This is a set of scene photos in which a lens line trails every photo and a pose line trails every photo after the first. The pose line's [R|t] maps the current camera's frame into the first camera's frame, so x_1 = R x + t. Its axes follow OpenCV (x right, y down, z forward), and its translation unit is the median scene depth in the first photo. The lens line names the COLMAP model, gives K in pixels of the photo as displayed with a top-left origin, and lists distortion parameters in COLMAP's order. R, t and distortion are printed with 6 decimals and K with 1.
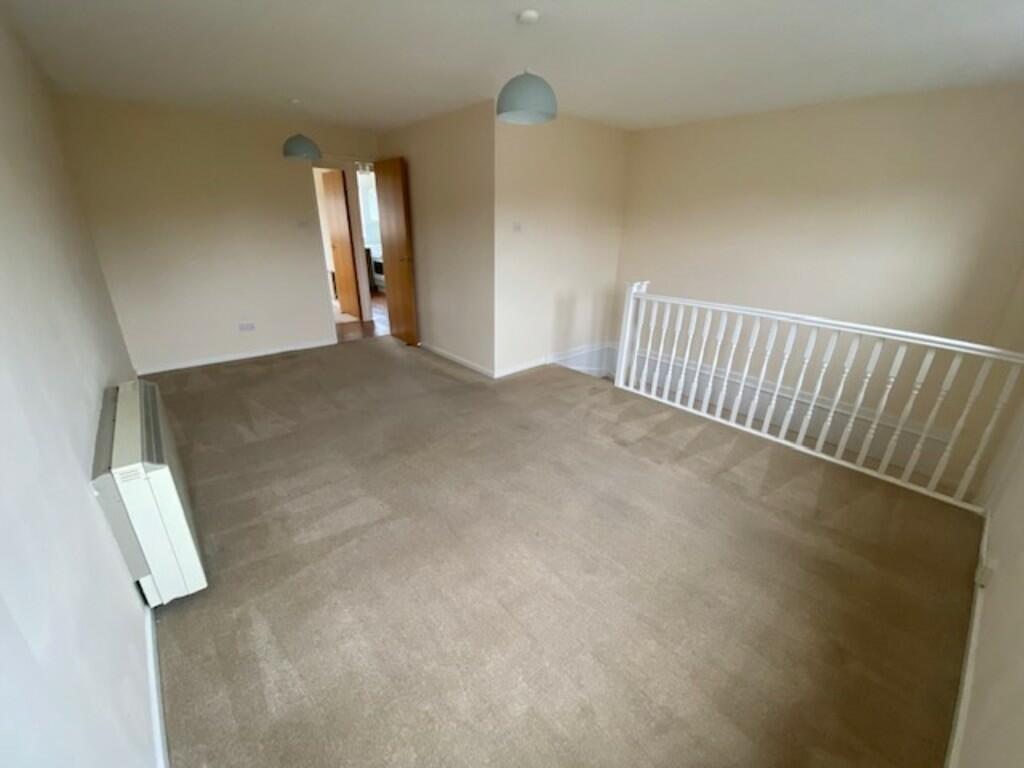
lens RADIAL K [[410.6, 0, 505.8], [0, 410.6, 384.4], [0, 0, 1]] dist [0.000732, -0.013835]
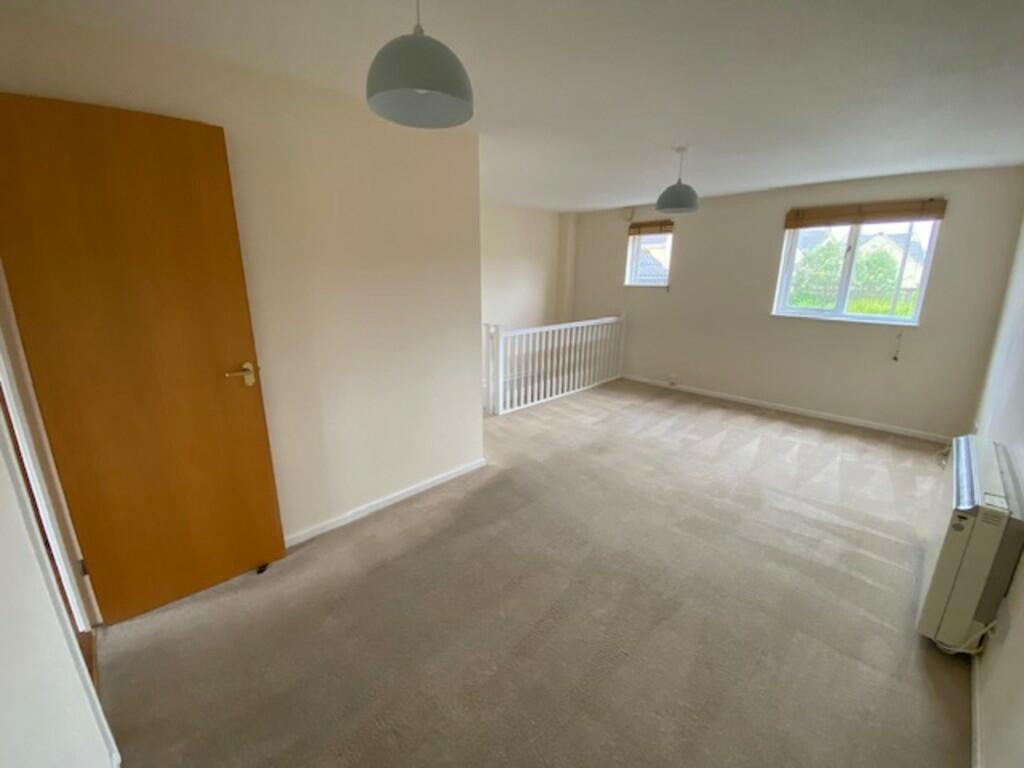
lens RADIAL K [[410.6, 0, 505.8], [0, 410.6, 384.4], [0, 0, 1]] dist [0.000732, -0.013835]
pose [[-0.069856, -0.275441, 0.958776, -0.912162], [0.358779, 0.889873, 0.281787, -0.443004], [-0.930805, 0.363673, 0.036660, 1.041696]]
